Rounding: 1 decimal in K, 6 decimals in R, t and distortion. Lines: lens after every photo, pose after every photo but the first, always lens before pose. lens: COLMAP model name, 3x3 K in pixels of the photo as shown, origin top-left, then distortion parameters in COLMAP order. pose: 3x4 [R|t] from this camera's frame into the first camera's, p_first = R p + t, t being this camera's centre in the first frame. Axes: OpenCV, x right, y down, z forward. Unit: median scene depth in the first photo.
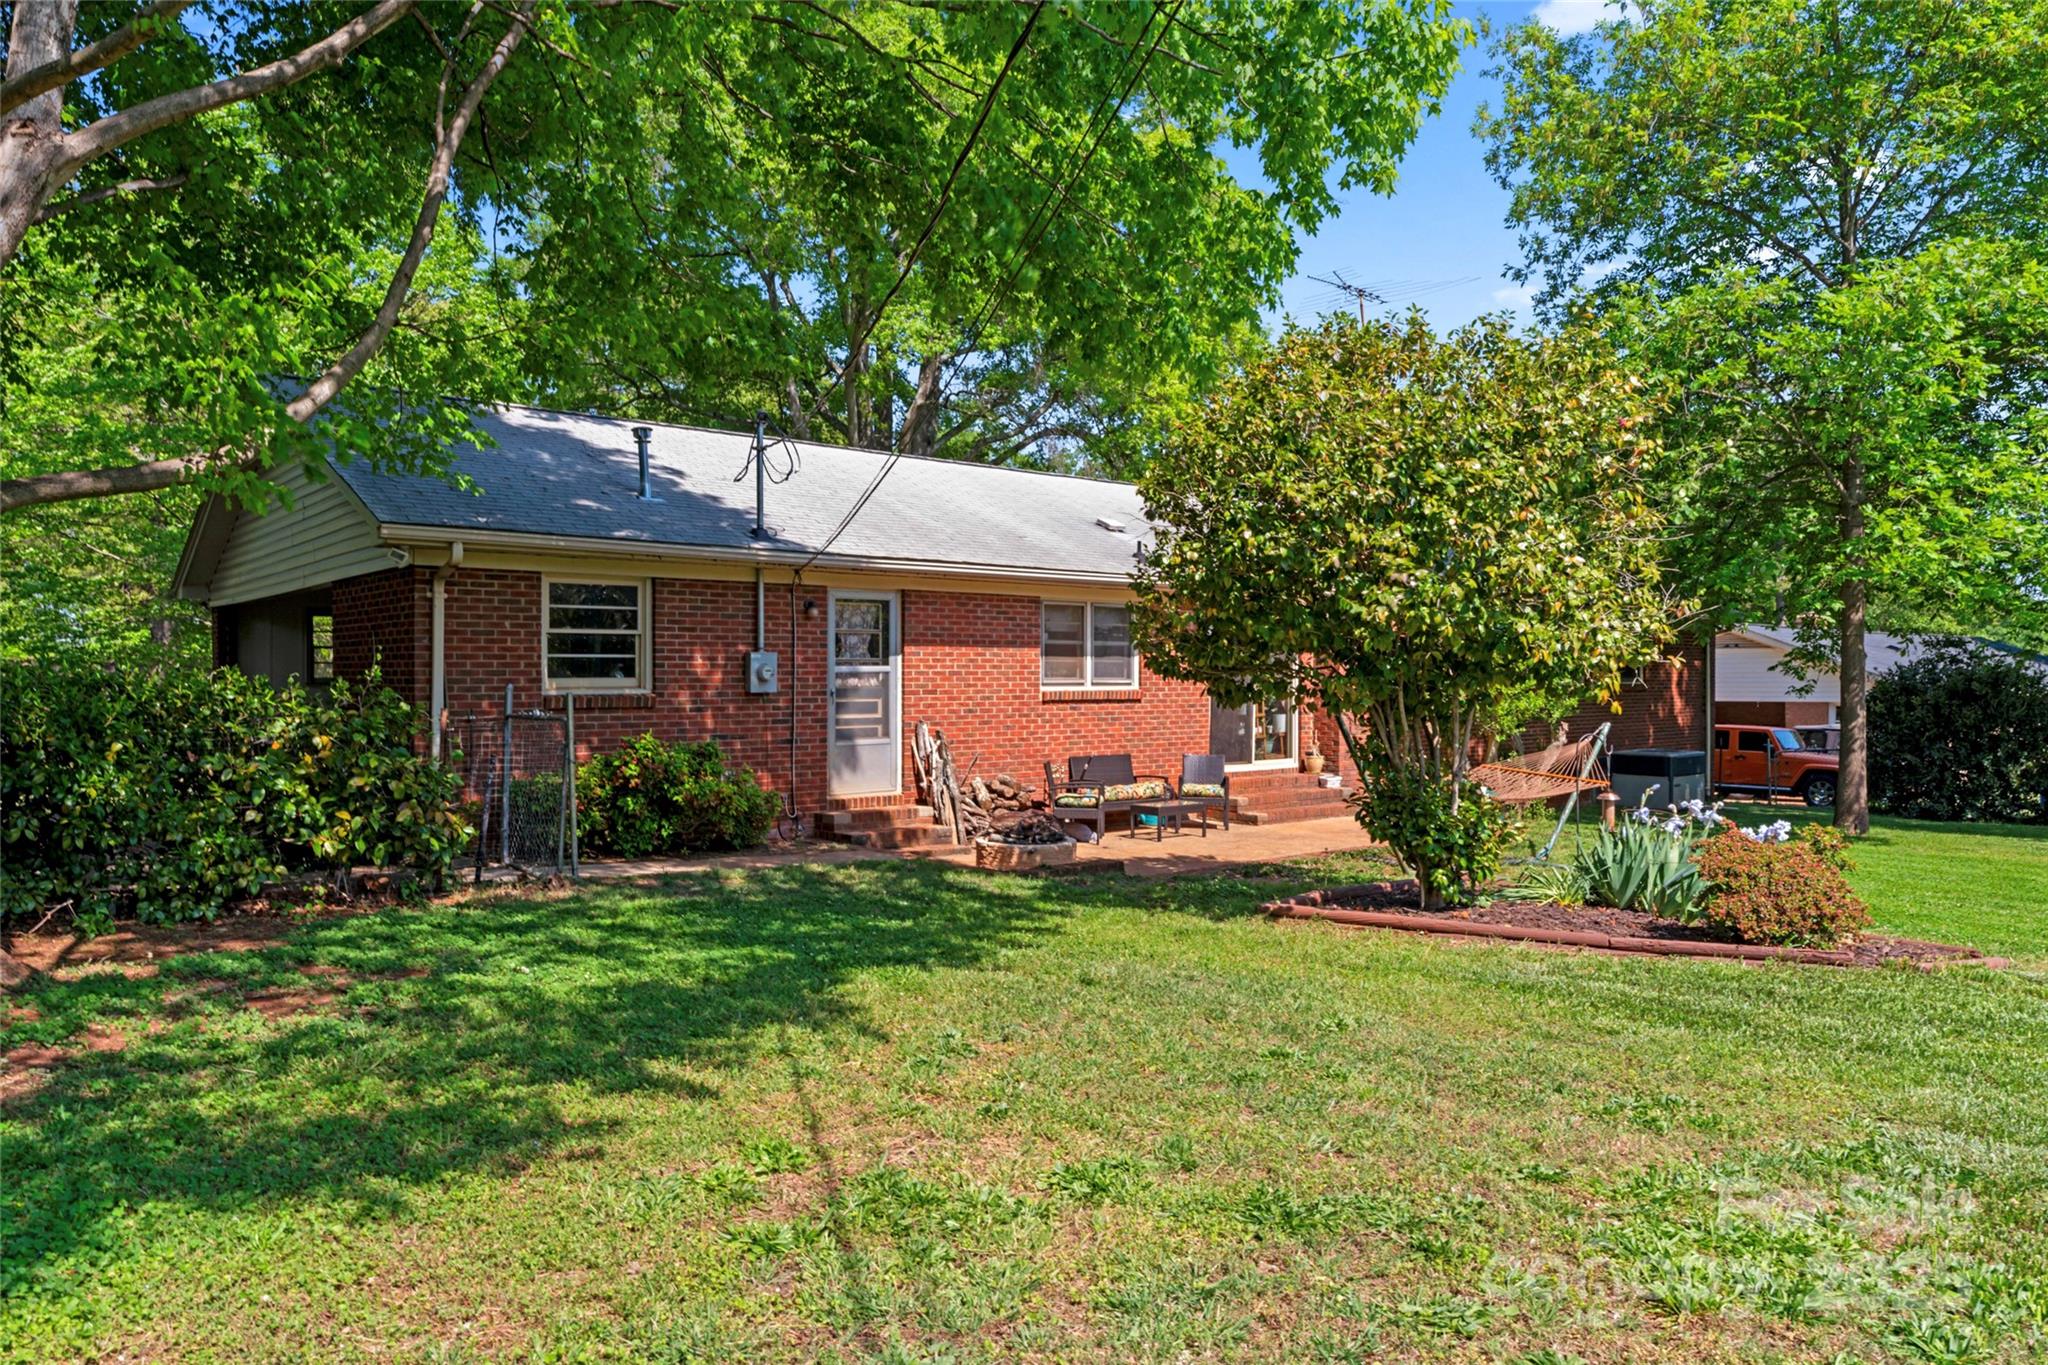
lens RADIAL K [[1394.2, 0, 1026.3], [0, 1394.2, 683.5], [0, 0, 1]] dist [0.004026, 0.000981]
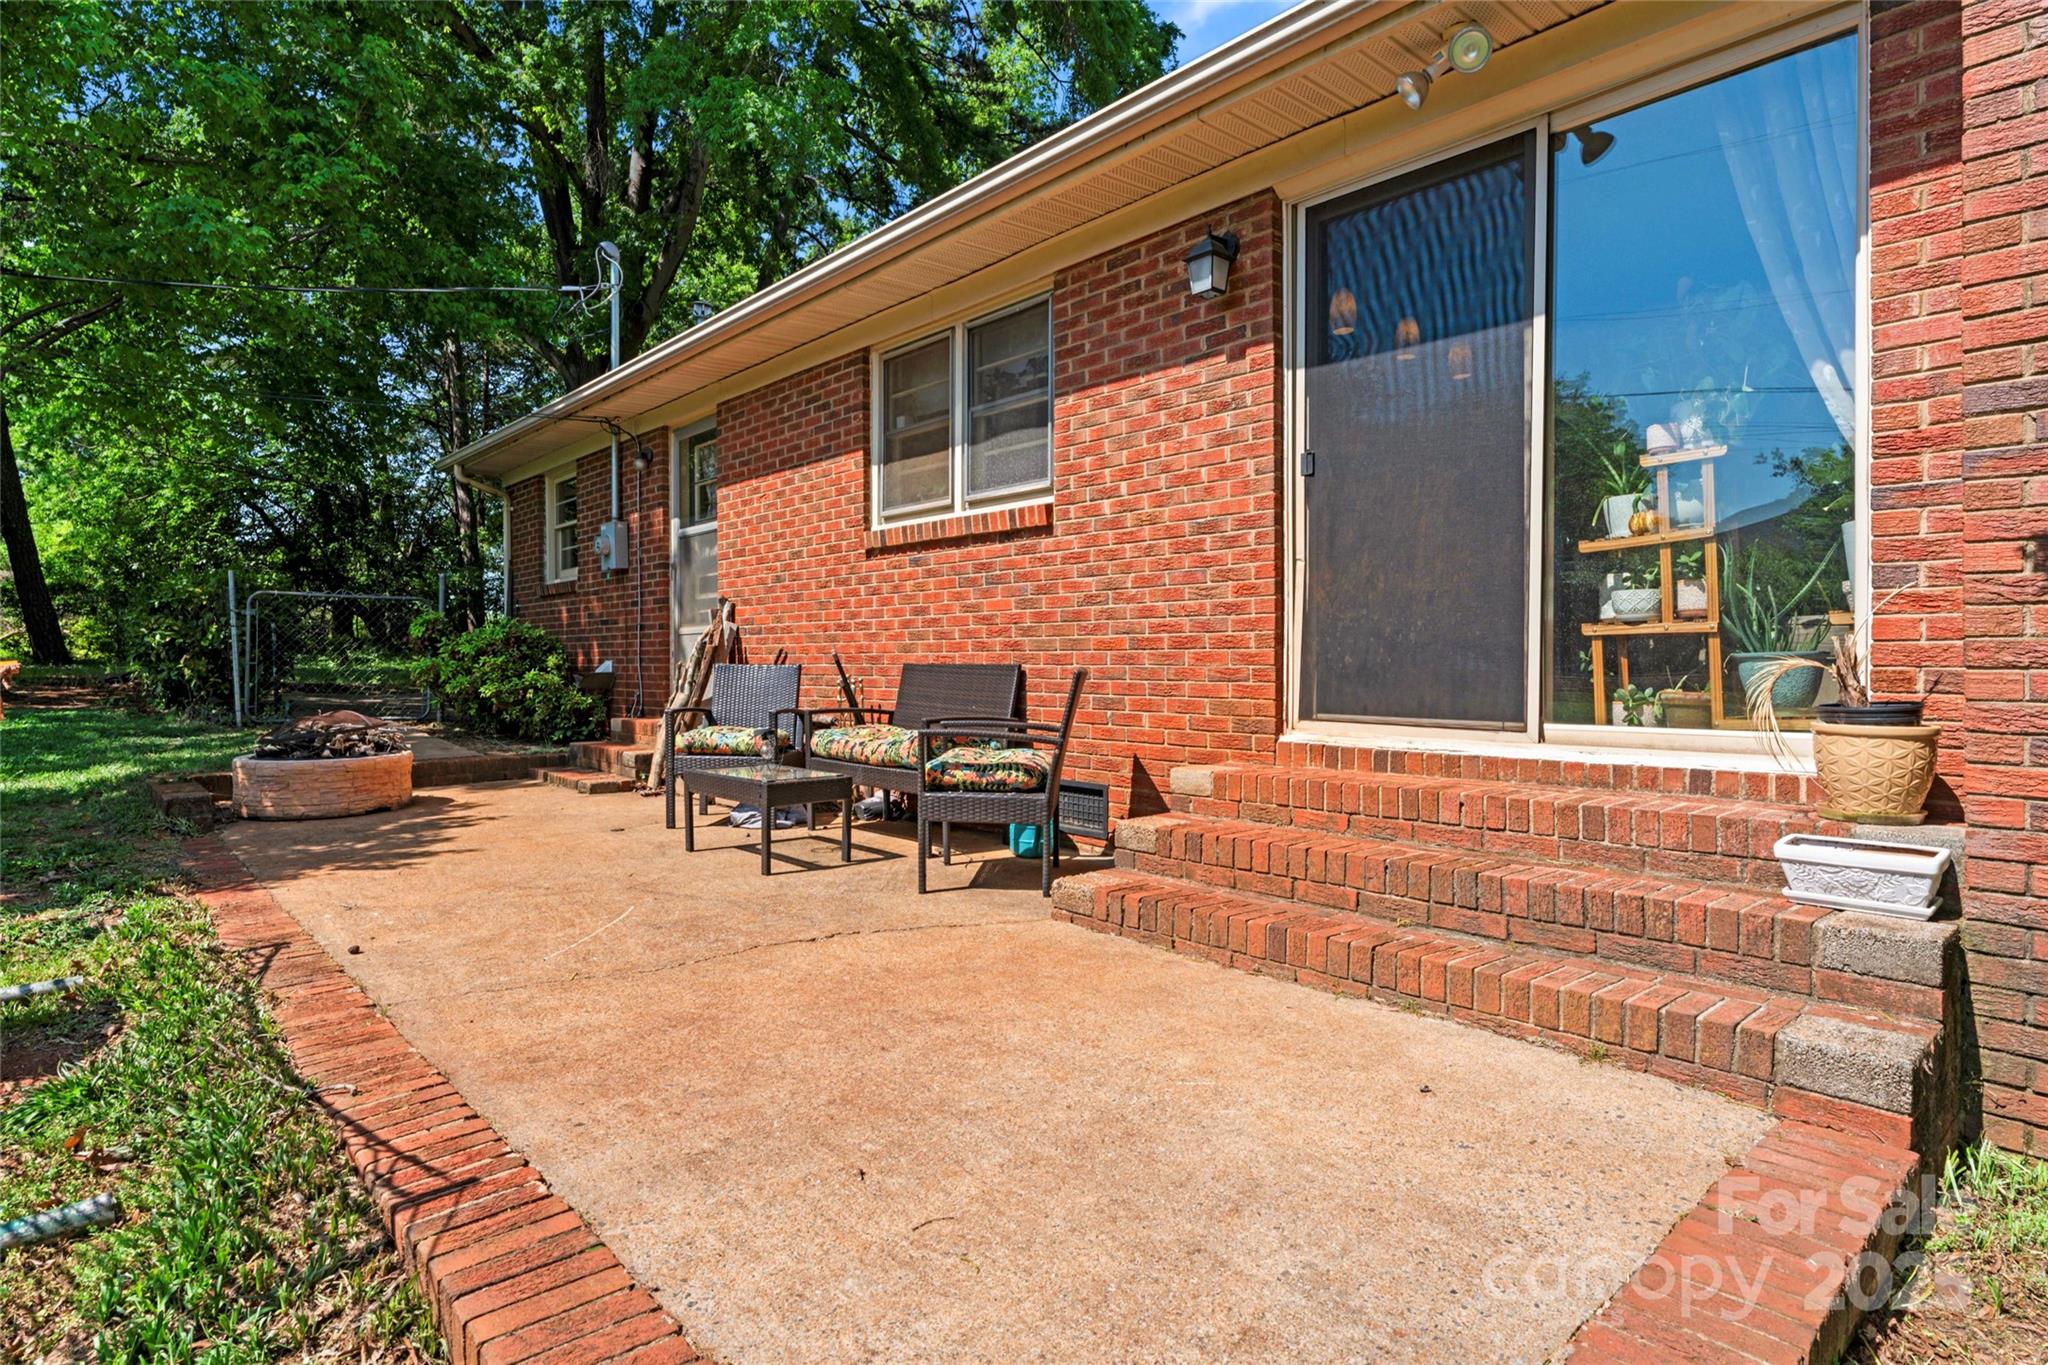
lens RADIAL K [[1064.6, 0, 1018.9], [0, 1064.6, 669.5], [0, 0, 1]] dist [-0.006015, -0.000332]
pose [[0.035356, 0.015928, -0.999248, 0.409498], [0.003588, 0.999865, 0.016065, 0.050049], [0.999368, -0.004154, 0.035294, 1.047028]]
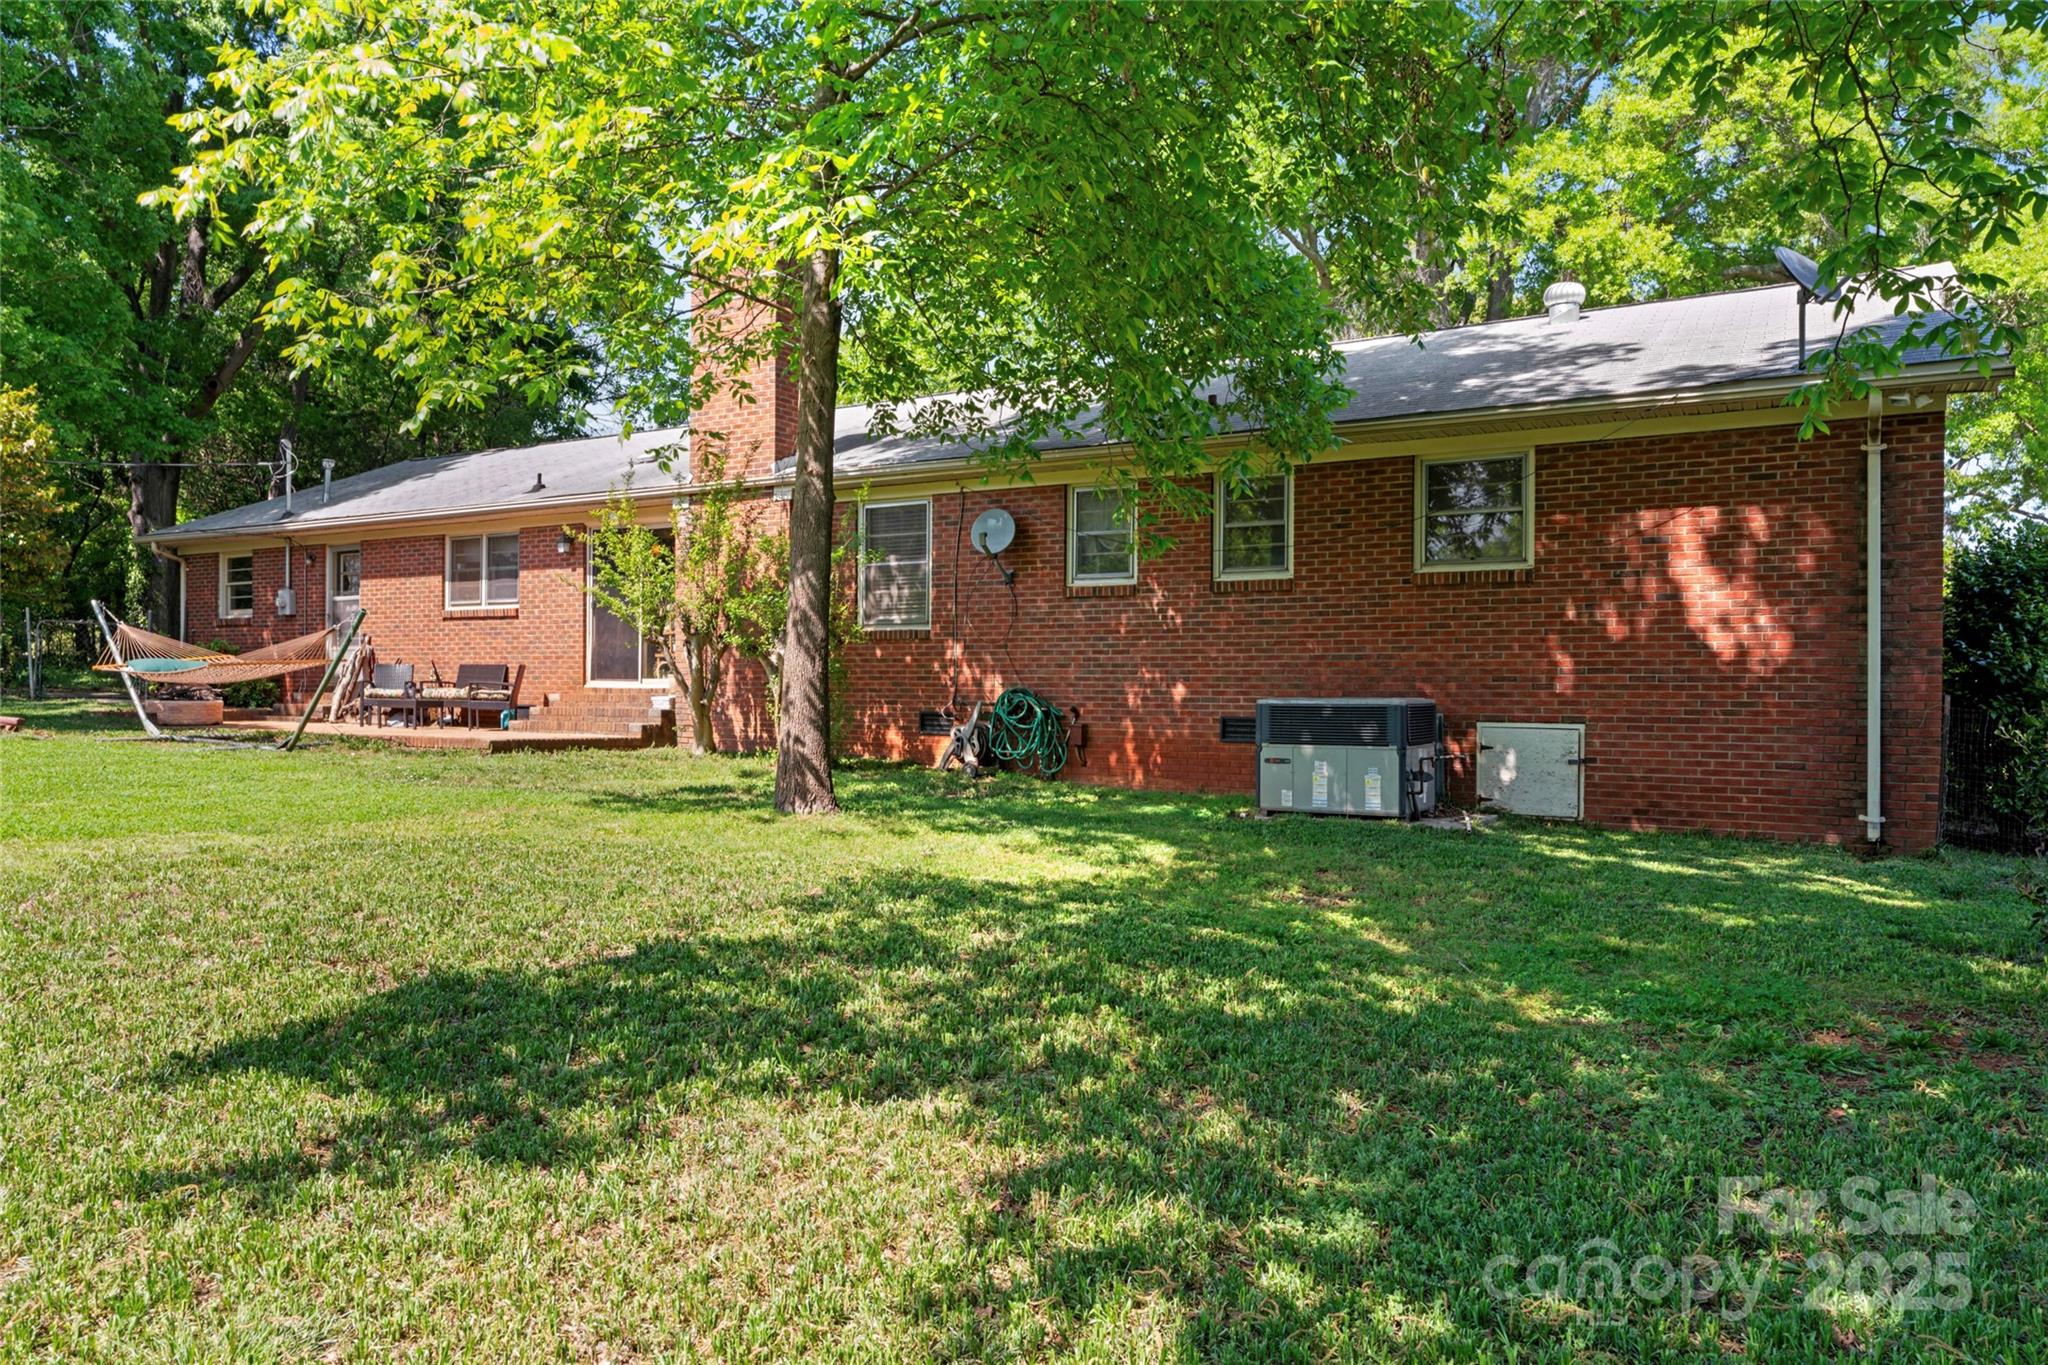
lens RADIAL K [[1394.2, 0, 1025.8], [0, 1394.2, 680.7], [0, 0, 1]] dist [0.004026, 0.000981]
pose [[0.336309, 0.008106, -0.941717, 1.374002], [-0.005284, 0.999963, 0.006720, 0.057547], [0.941737, 0.002716, 0.336340, 1.076429]]
